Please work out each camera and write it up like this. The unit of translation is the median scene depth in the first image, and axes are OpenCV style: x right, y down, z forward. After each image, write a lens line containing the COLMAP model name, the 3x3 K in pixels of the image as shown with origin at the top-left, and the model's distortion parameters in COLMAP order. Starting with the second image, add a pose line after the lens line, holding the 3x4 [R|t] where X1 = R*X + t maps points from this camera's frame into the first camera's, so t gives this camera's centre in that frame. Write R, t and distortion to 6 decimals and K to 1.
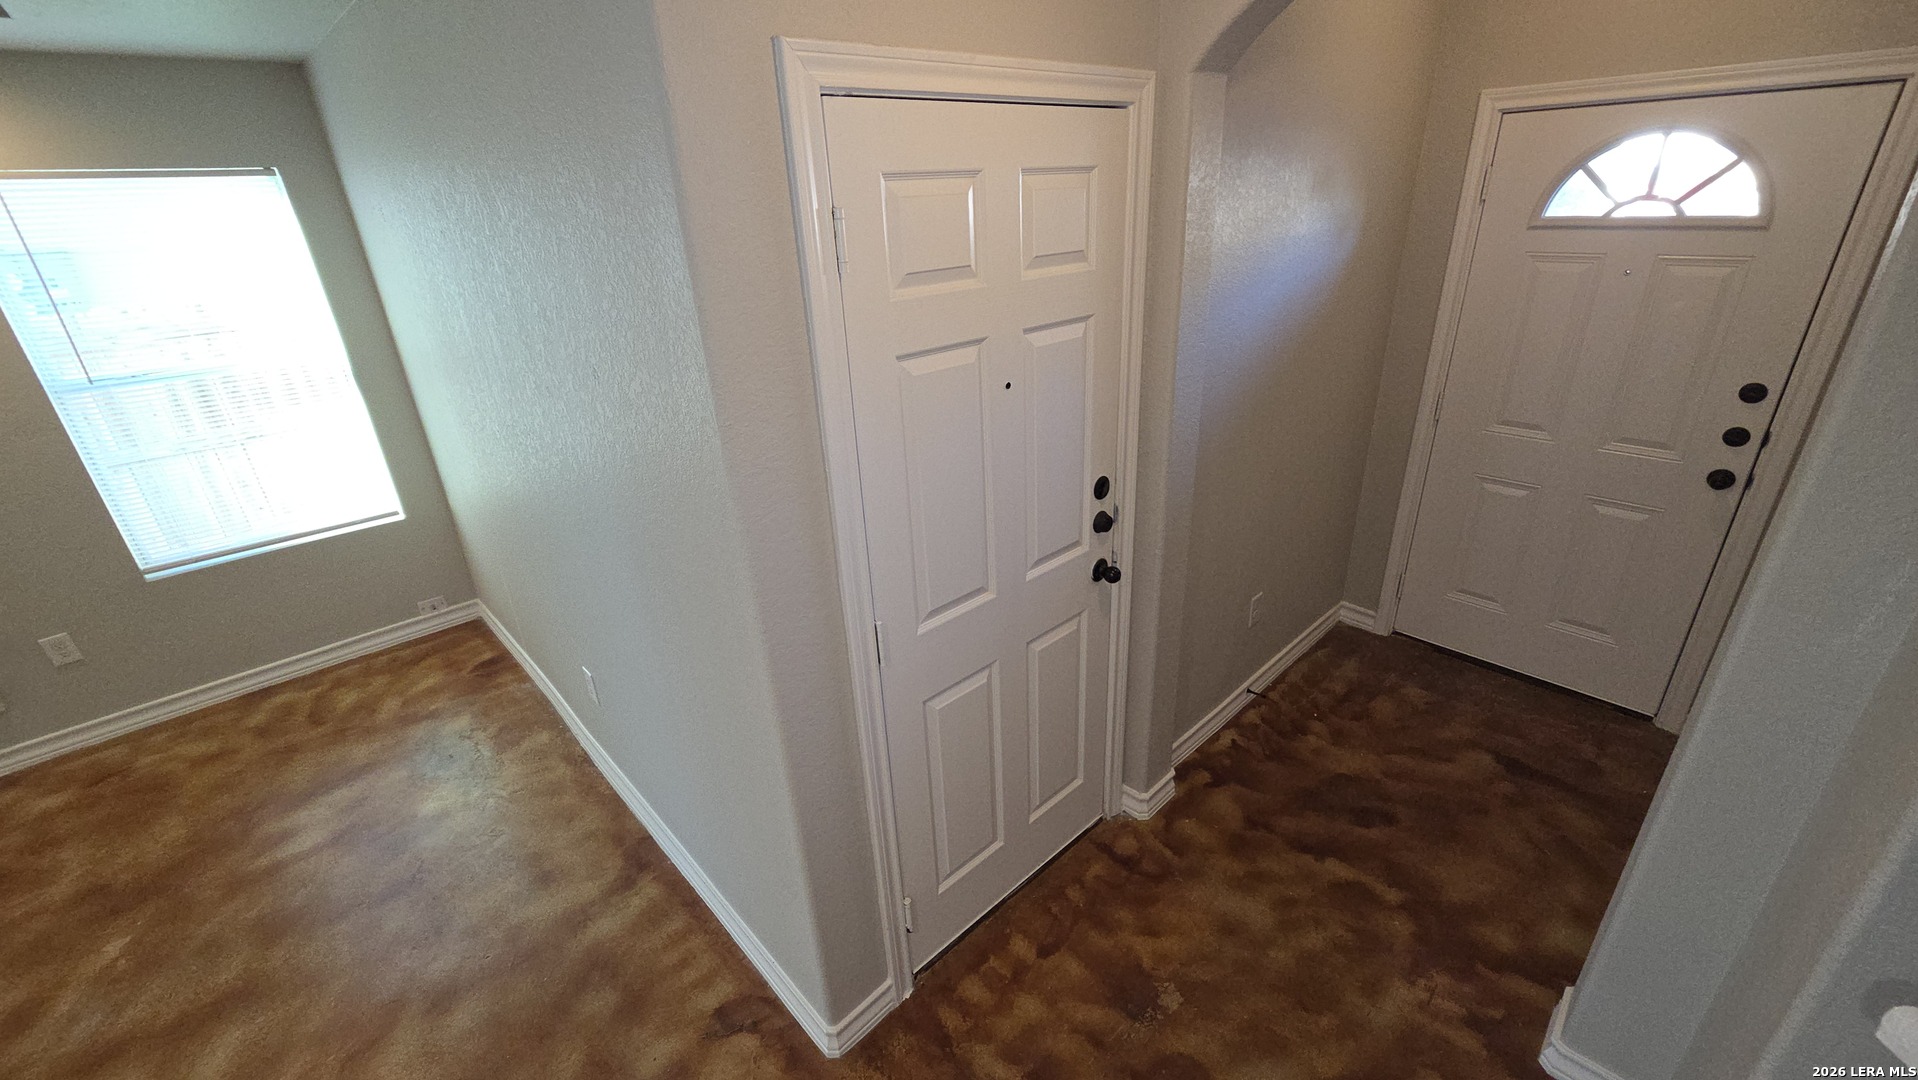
lens RADIAL K [[782.2, 0, 962.4], [0, 782.2, 539.9], [0, 0, 1]] dist [0.000269, -0.000345]
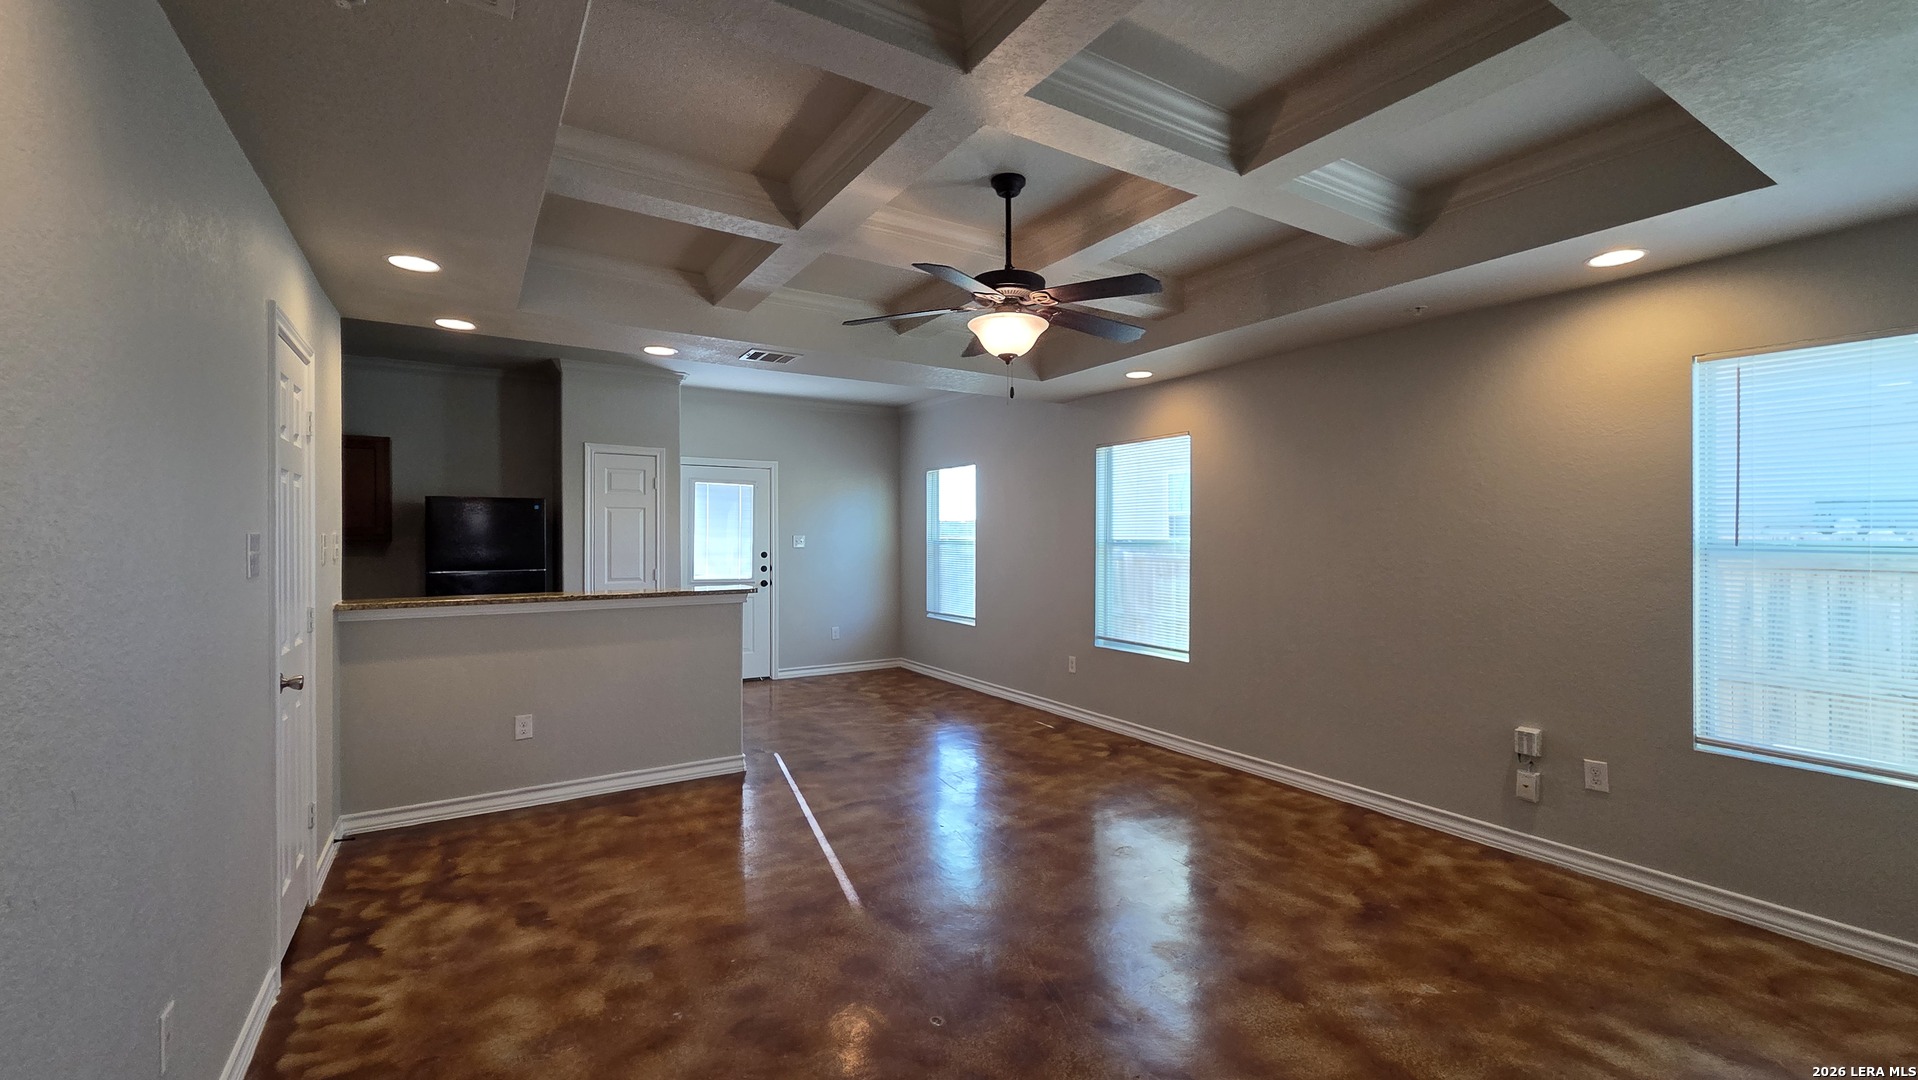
lens RADIAL K [[779.8, 0, 962.5], [0, 779.8, 539.2], [0, 0, 1]] dist [-0.000246, -0.000801]
pose [[-0.189950, 0.043635, -0.980824, 0.041482], [-0.398125, 0.909765, 0.117576, 0.067469], [0.897449, 0.412824, -0.155438, 0.261004]]
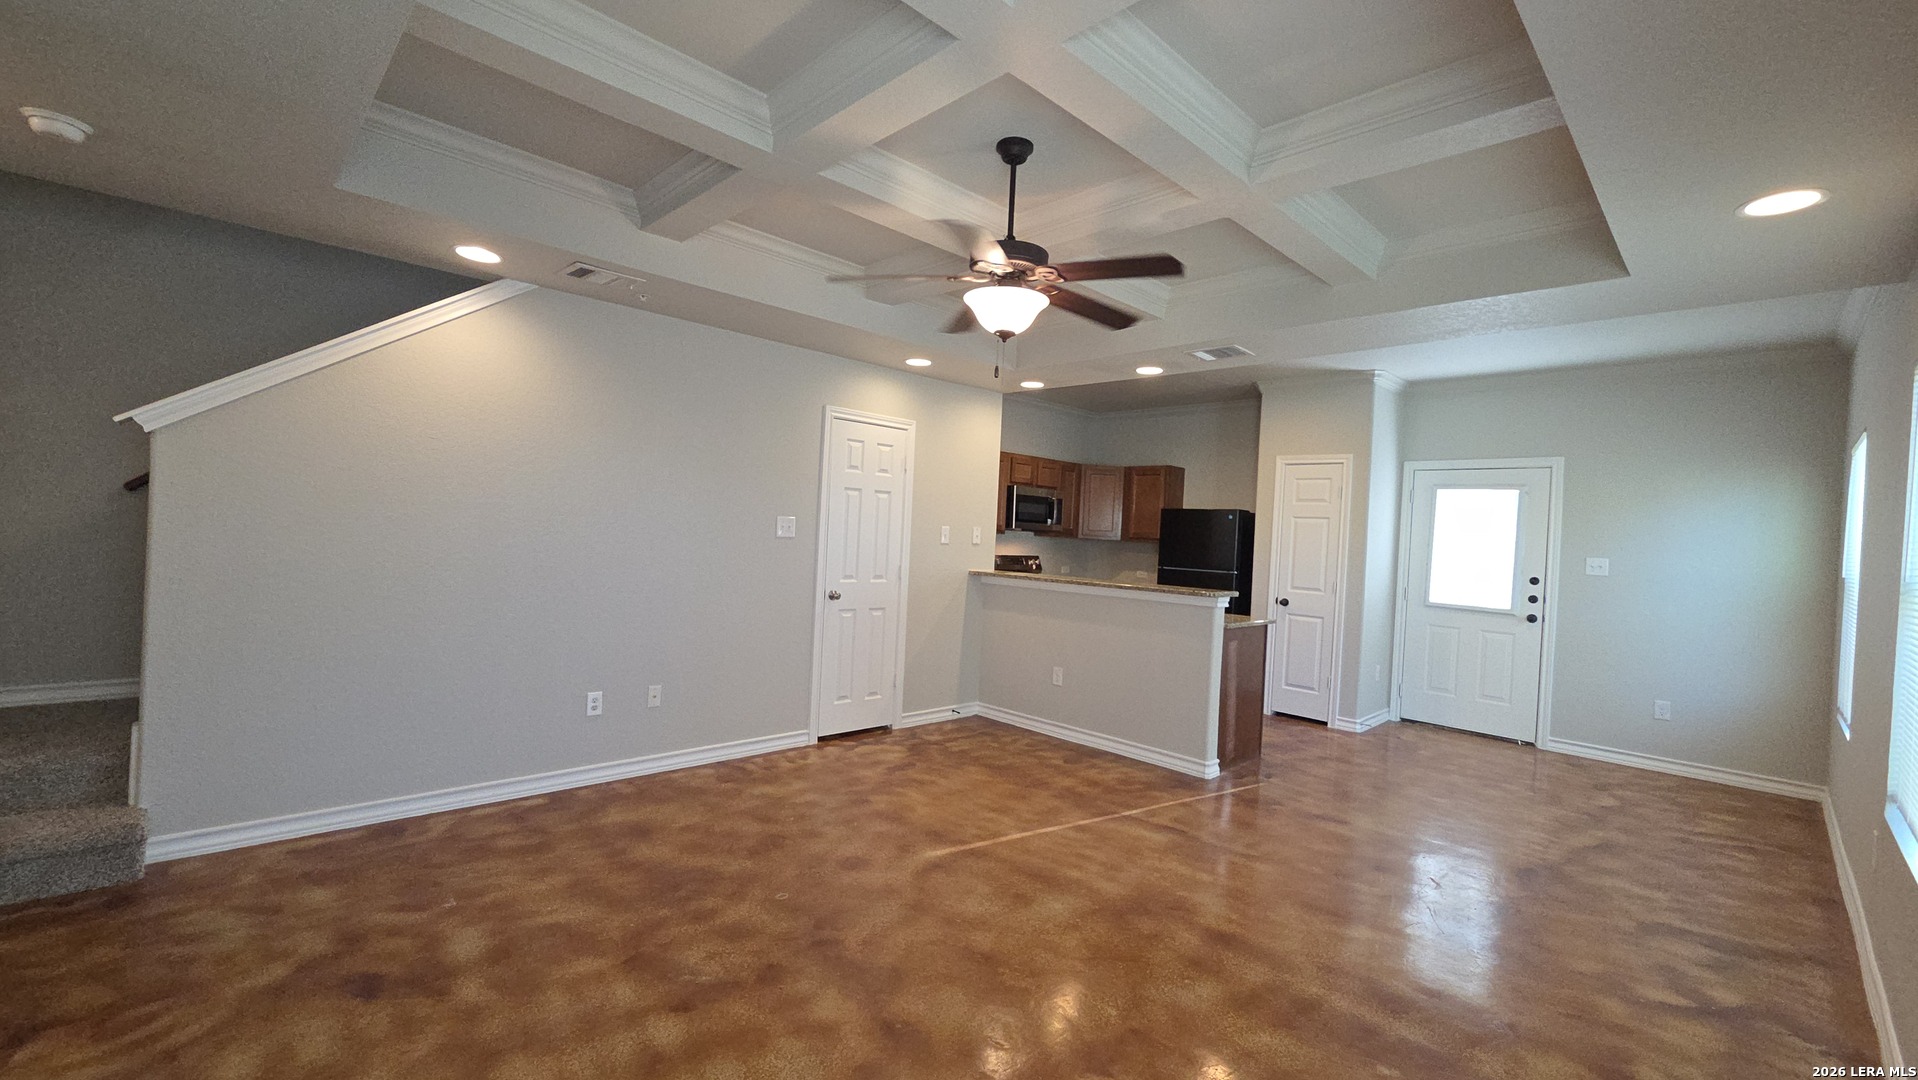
lens RADIAL K [[782.2, 0, 962.4], [0, 782.2, 539.9], [0, 0, 1]] dist [0.000269, -0.000345]
pose [[-0.999828, -0.009469, -0.015940, -0.881069], [-0.015290, 0.907382, 0.420029, -0.215662], [0.010487, 0.420201, -0.907370, 1.008887]]
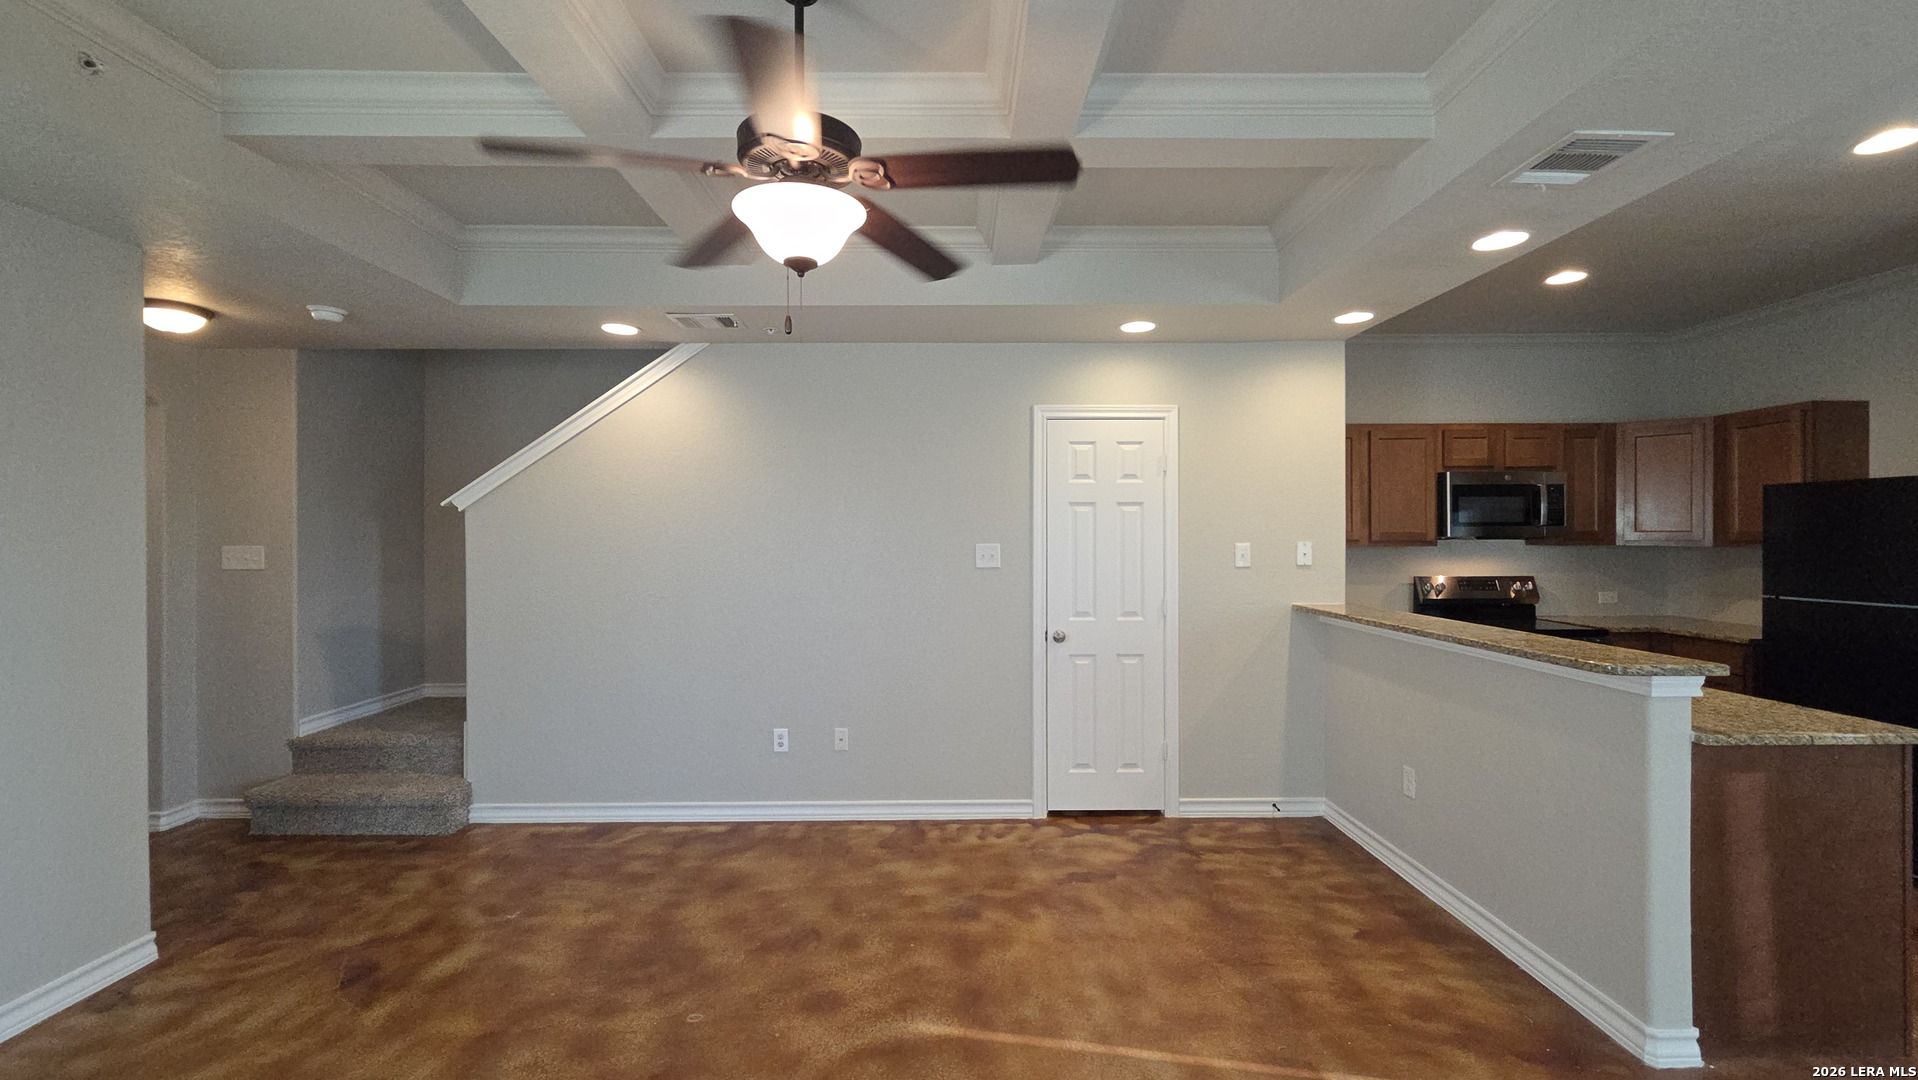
lens RADIAL K [[782.2, 0, 962.4], [0, 782.2, 539.9], [0, 0, 1]] dist [0.000269, -0.000345]
pose [[-0.733290, 0.038420, 0.678830, -1.434011], [0.309269, 0.907986, 0.282691, 0.012297], [-0.605507, 0.417235, -0.677699, 0.485827]]
